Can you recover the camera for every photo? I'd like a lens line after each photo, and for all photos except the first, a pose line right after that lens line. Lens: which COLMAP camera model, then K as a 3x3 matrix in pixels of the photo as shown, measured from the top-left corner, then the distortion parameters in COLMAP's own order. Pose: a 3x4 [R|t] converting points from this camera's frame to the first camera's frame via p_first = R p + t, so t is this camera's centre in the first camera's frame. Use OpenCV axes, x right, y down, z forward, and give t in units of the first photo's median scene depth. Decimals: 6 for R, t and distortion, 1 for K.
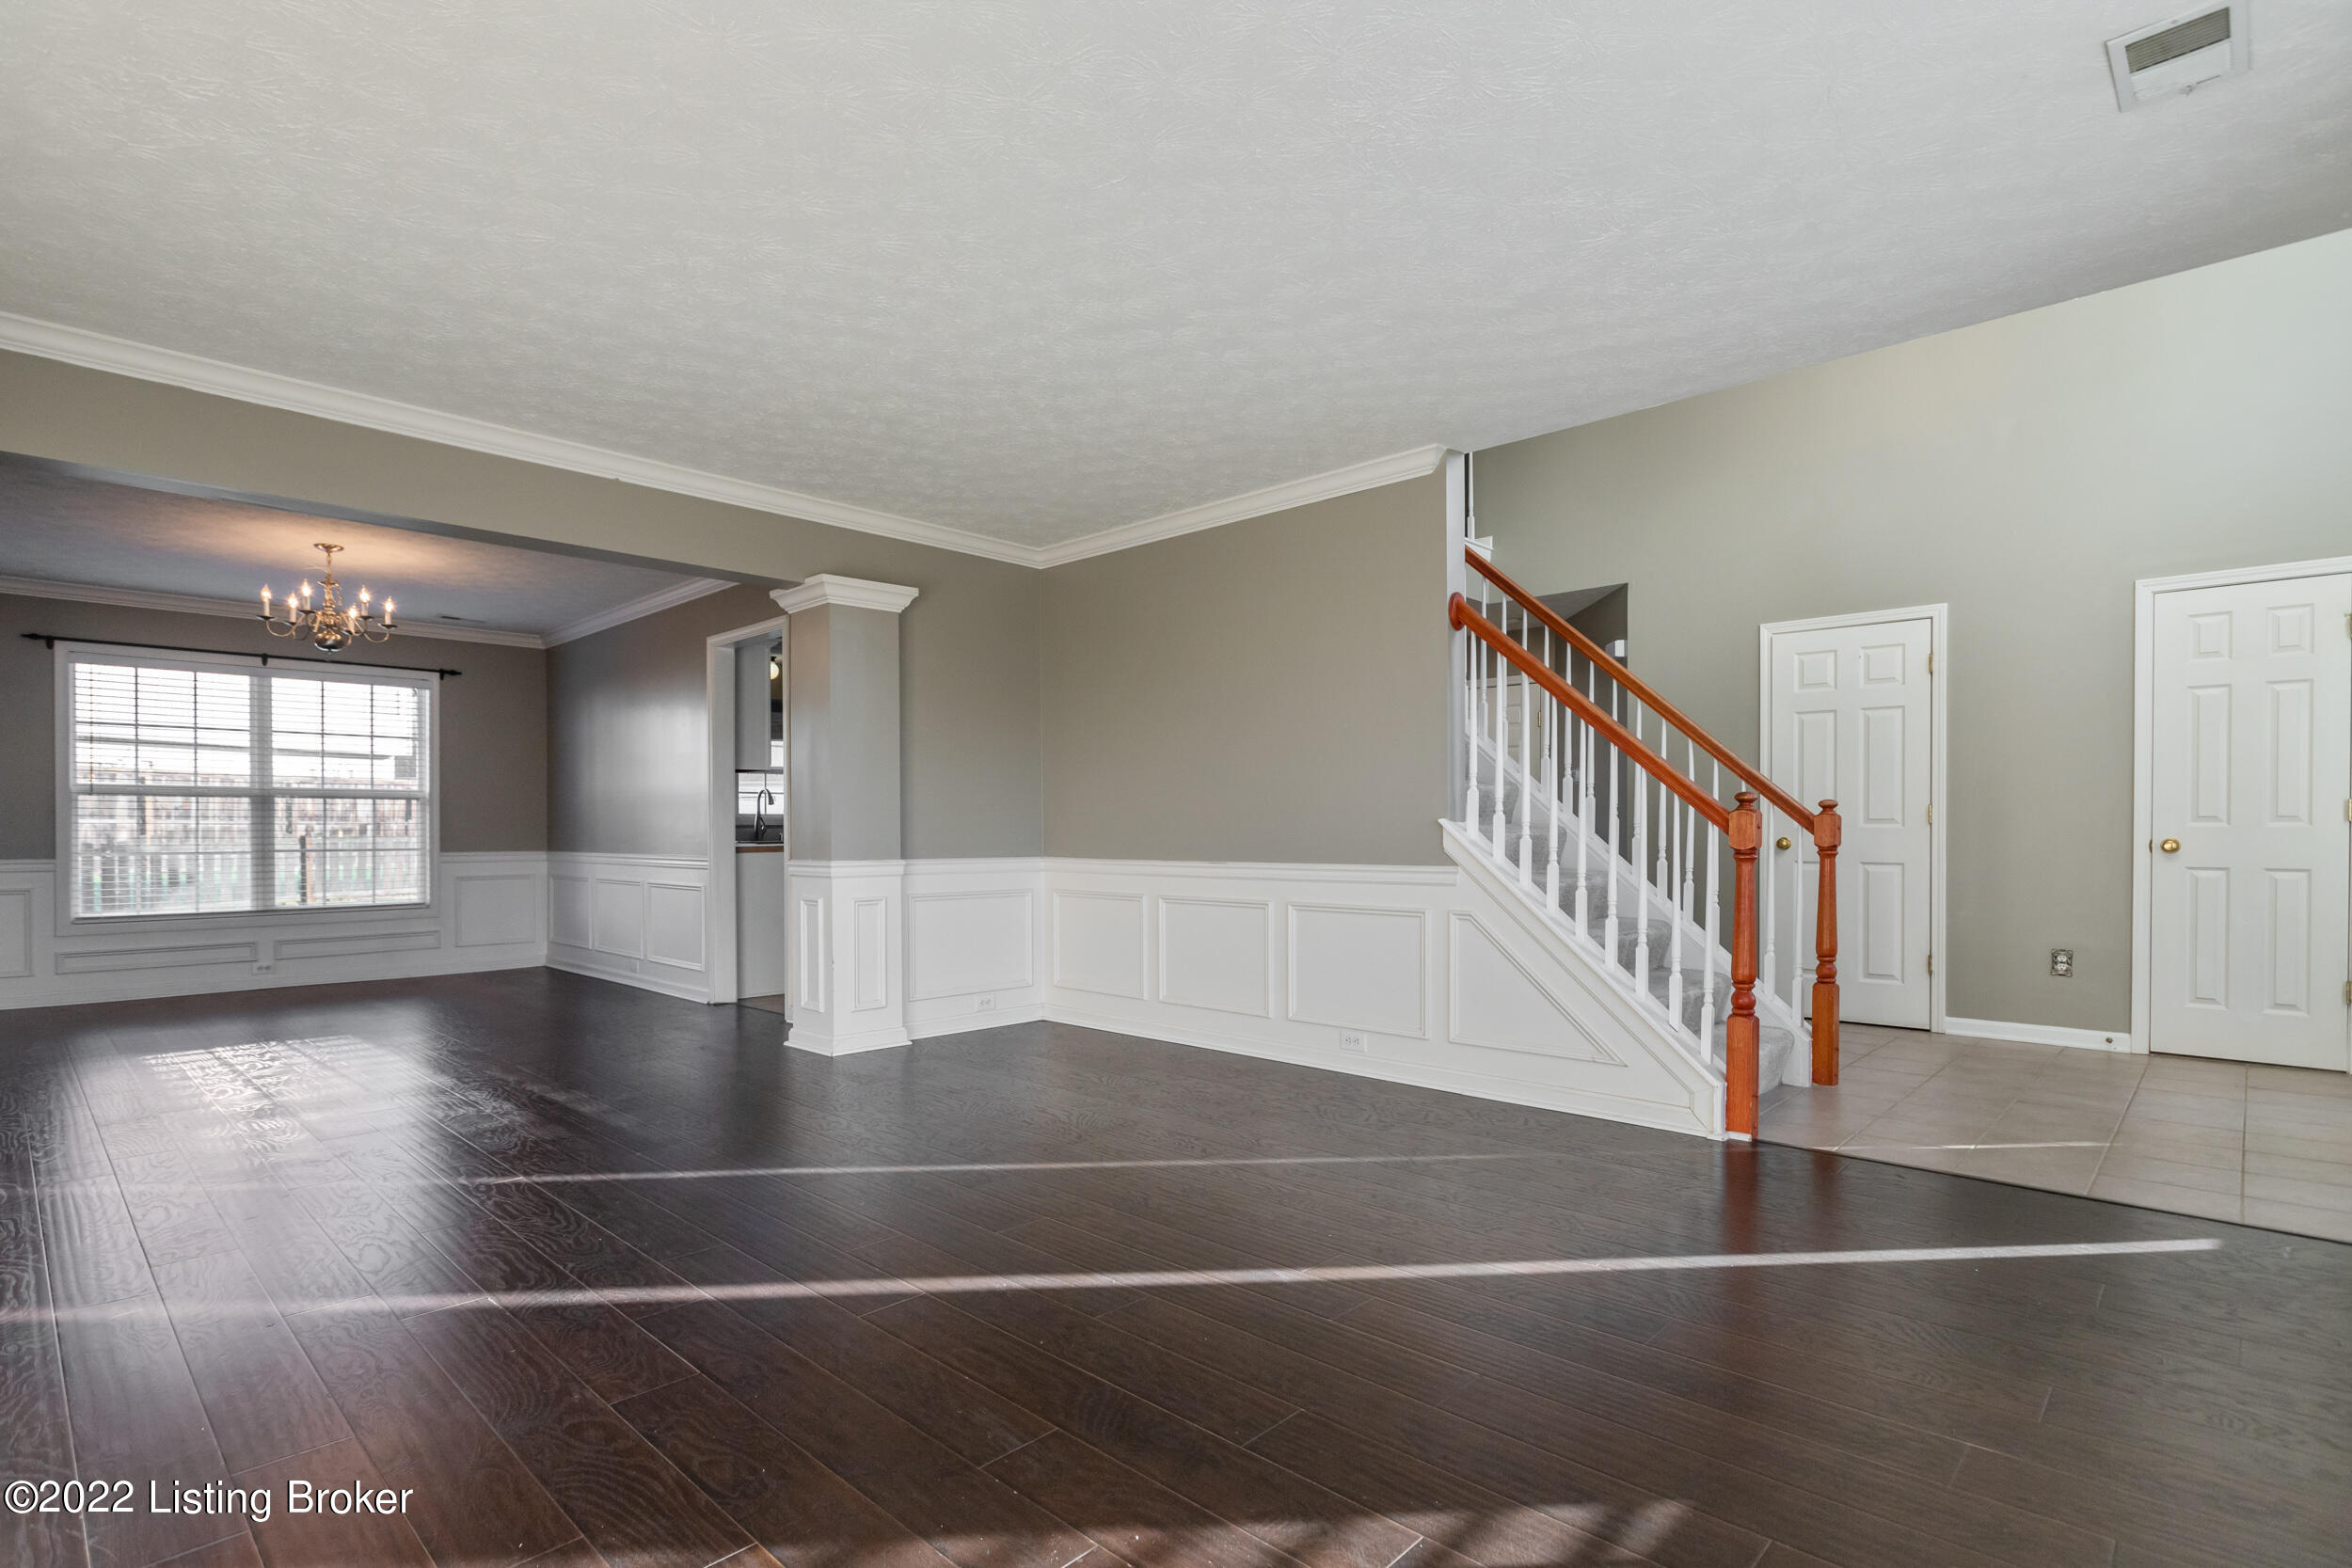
lens RADIAL K [[1132.7, 0, 1171.1], [0, 1132.7, 833.5], [0, 0, 1]] dist [0.005562, -0.000117]
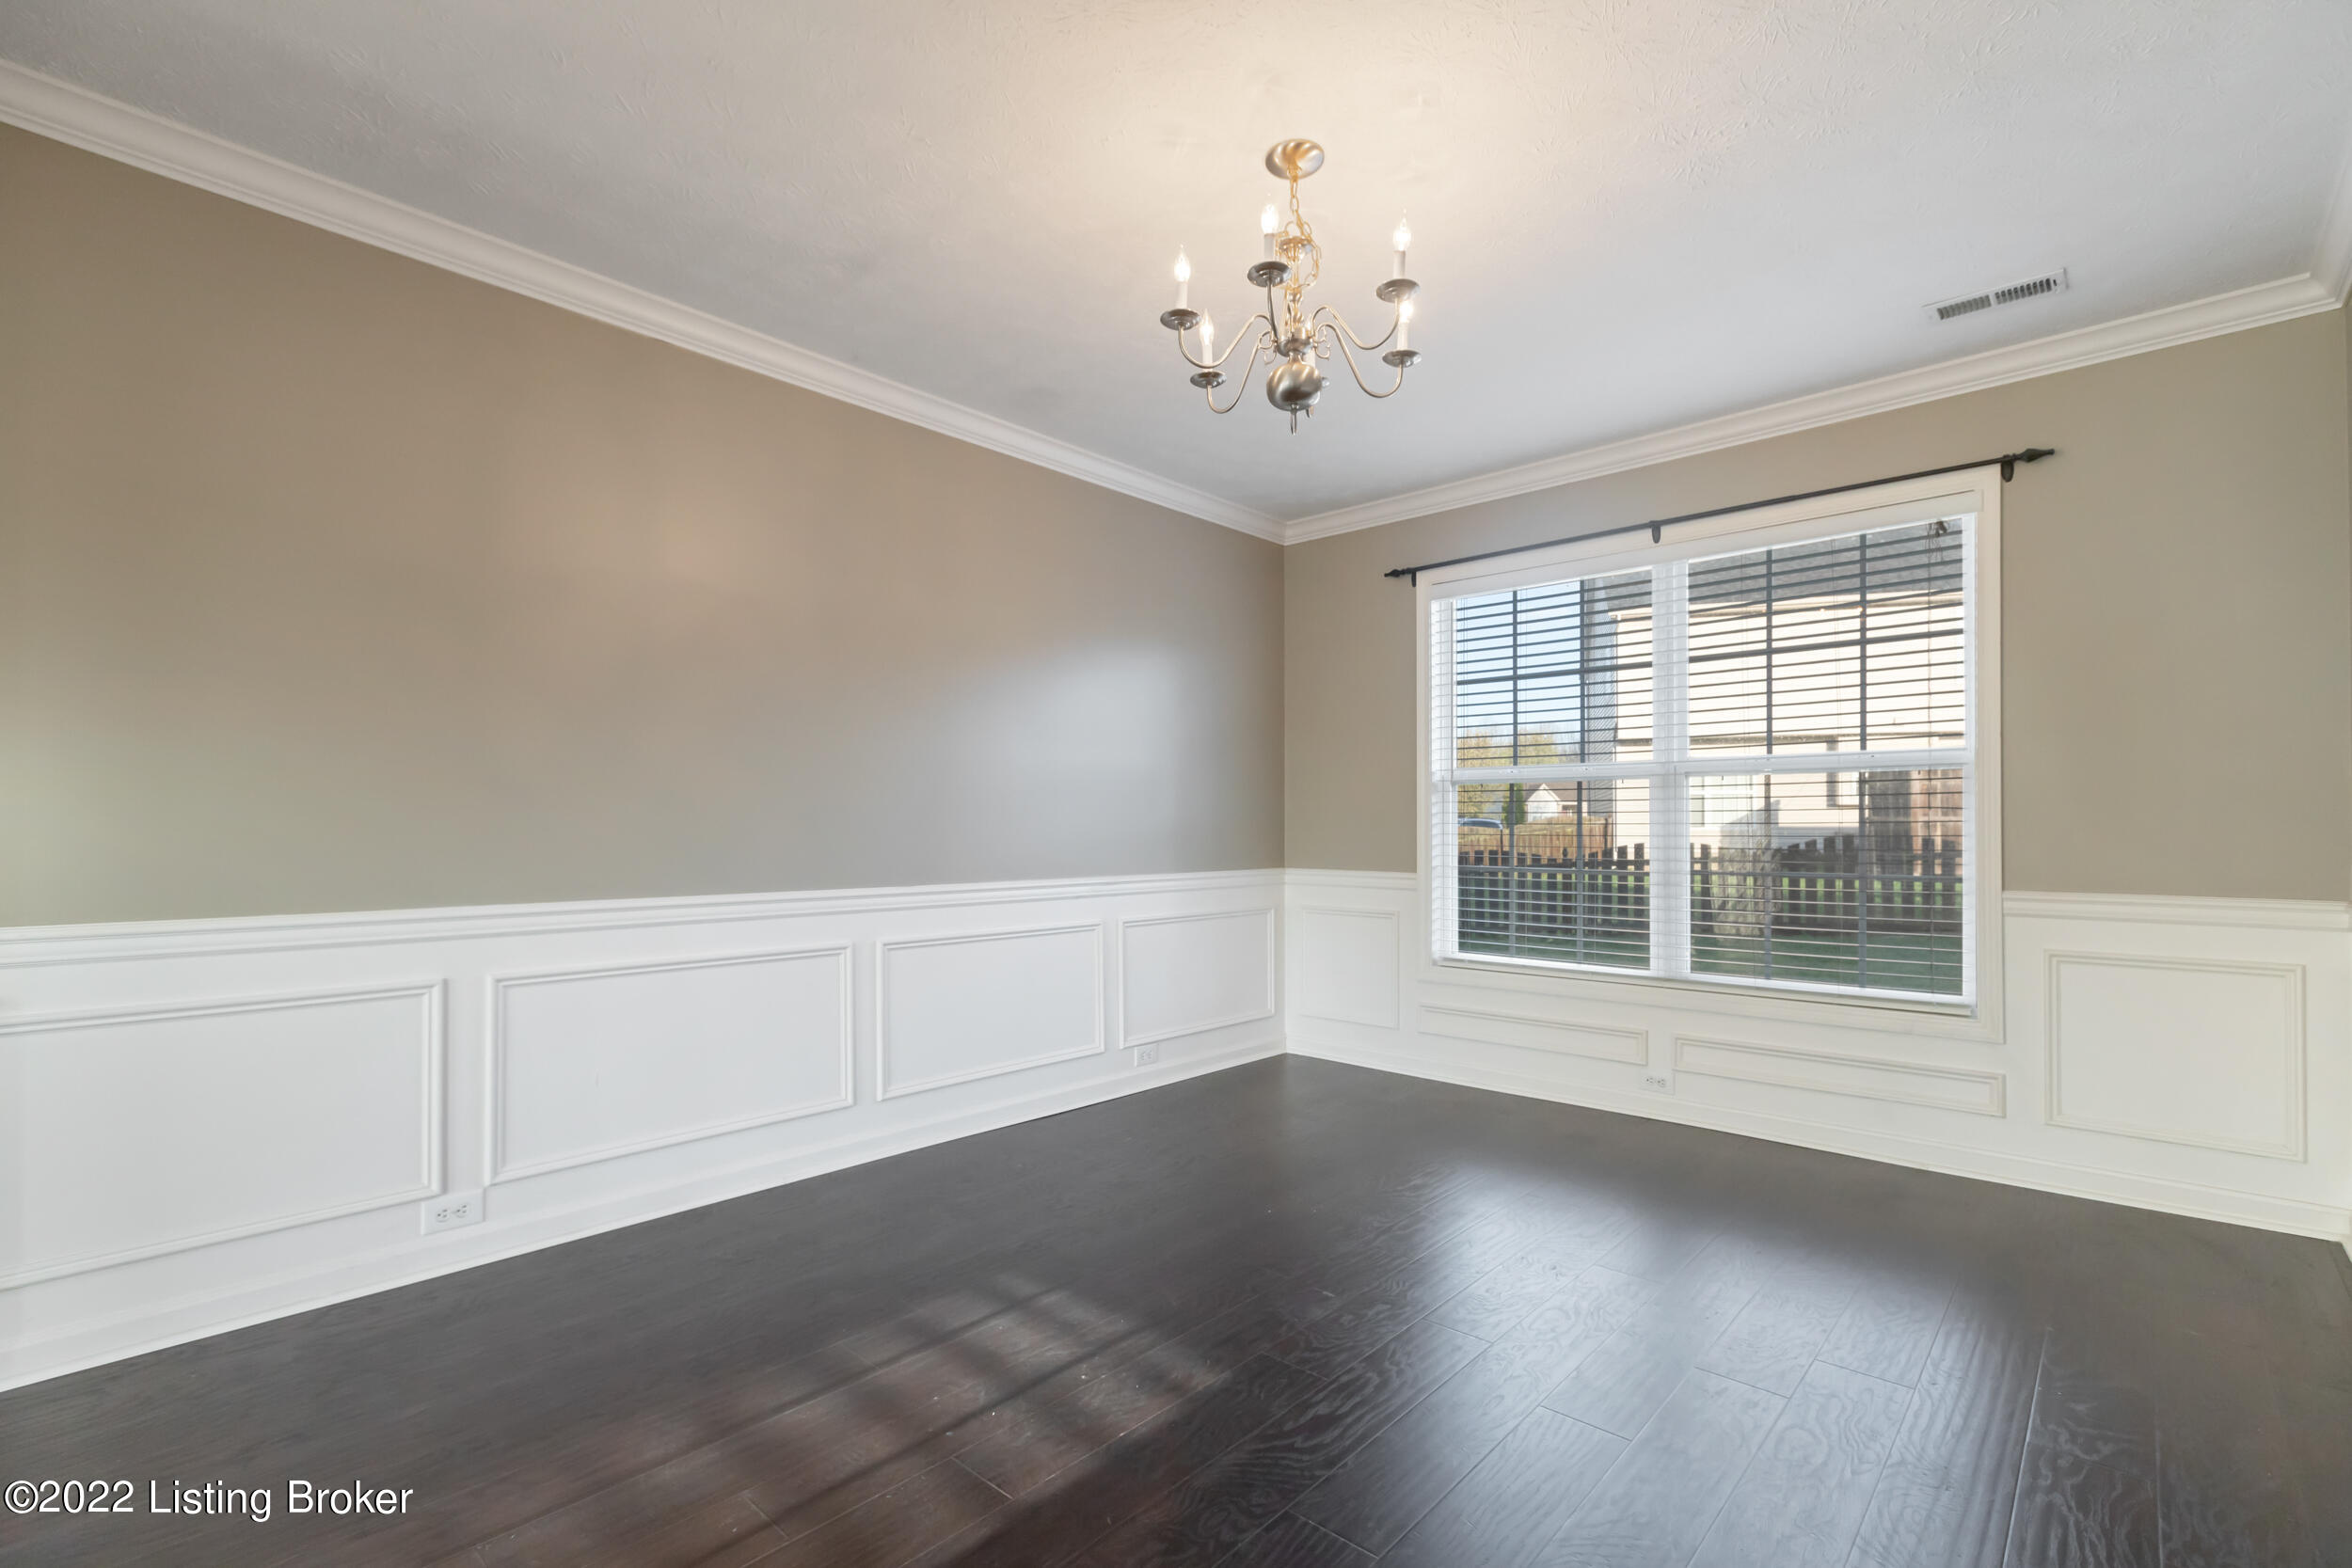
lens RADIAL K [[1058.2, 0, 1161.8], [0, 1058.2, 811.1], [0, 0, 1]] dist [0.006581, -0.002516]
pose [[0.003574, -0.015137, -0.999879, -0.251752], [-0.008831, 0.999846, -0.015168, -0.004269], [0.999955, 0.008884, 0.003440, 0.688097]]
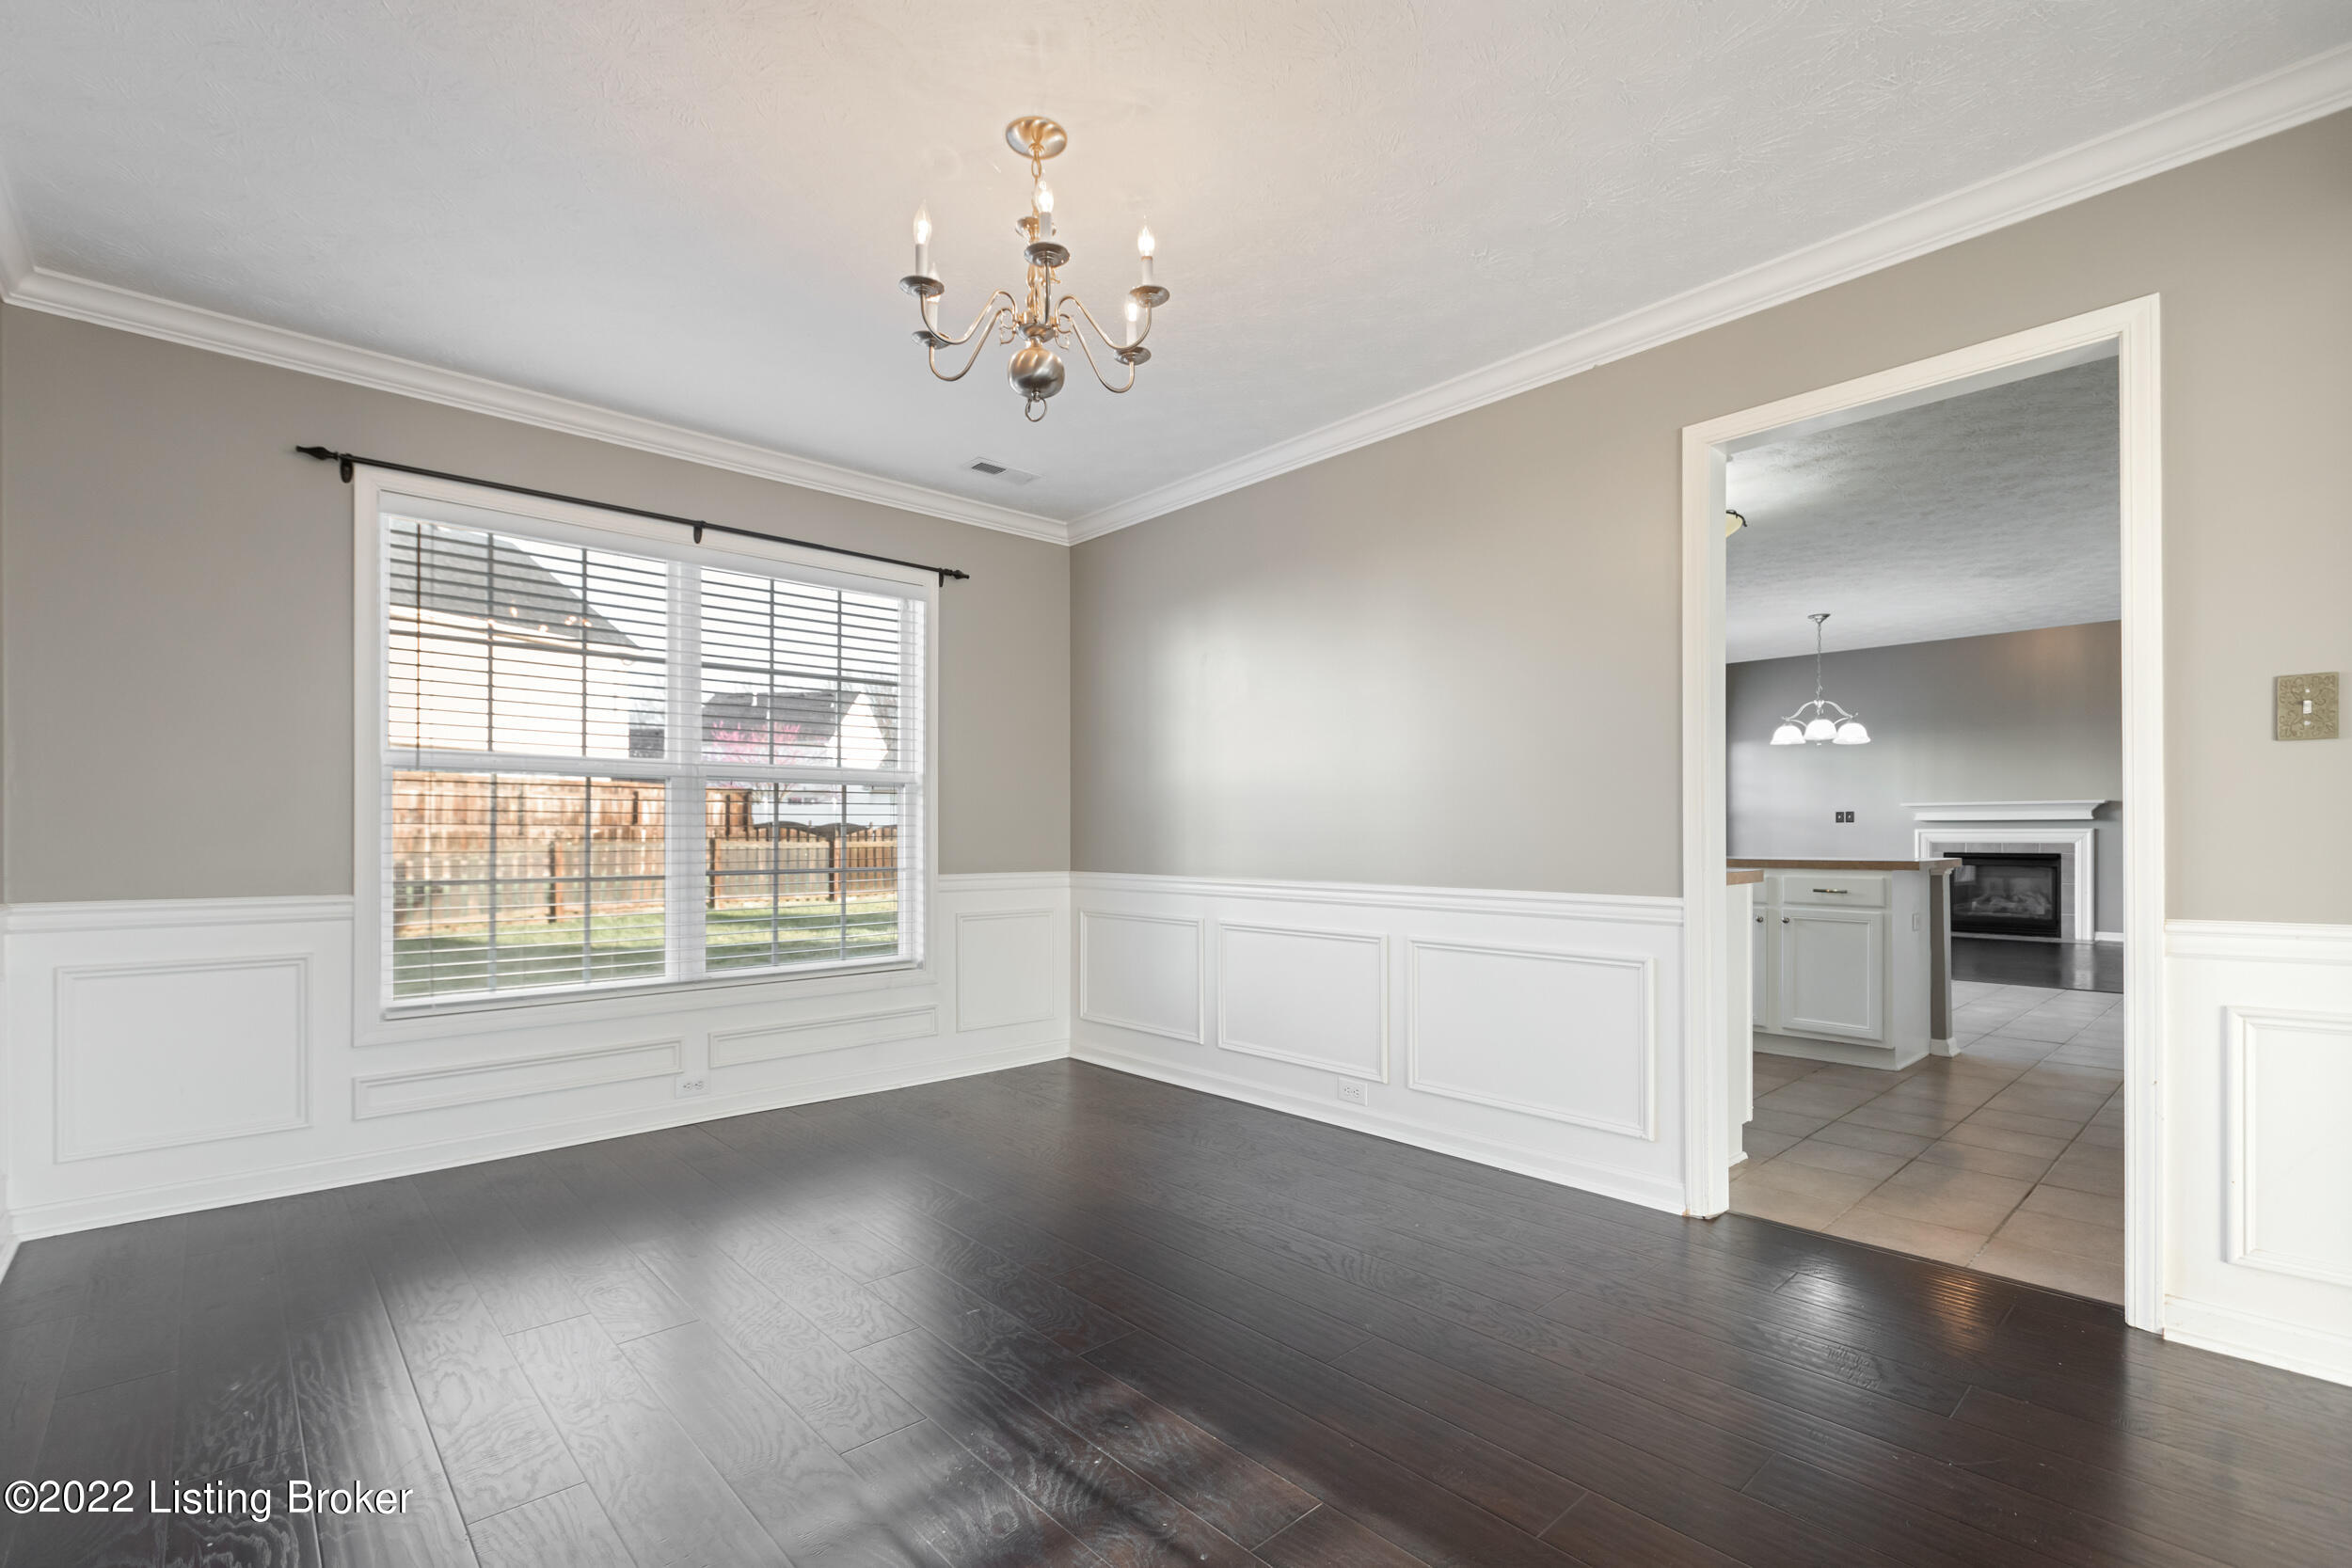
lens RADIAL K [[1058.2, 0, 1199.5], [0, 1058.2, 833.9], [0, 0, 1]] dist [0.006581, -0.002516]
pose [[0.998088, 0.000364, -0.061811, -0.473069], [-0.000754, 0.999980, -0.006280, -0.001444], [0.061807, 0.006315, 0.998068, 0.453226]]
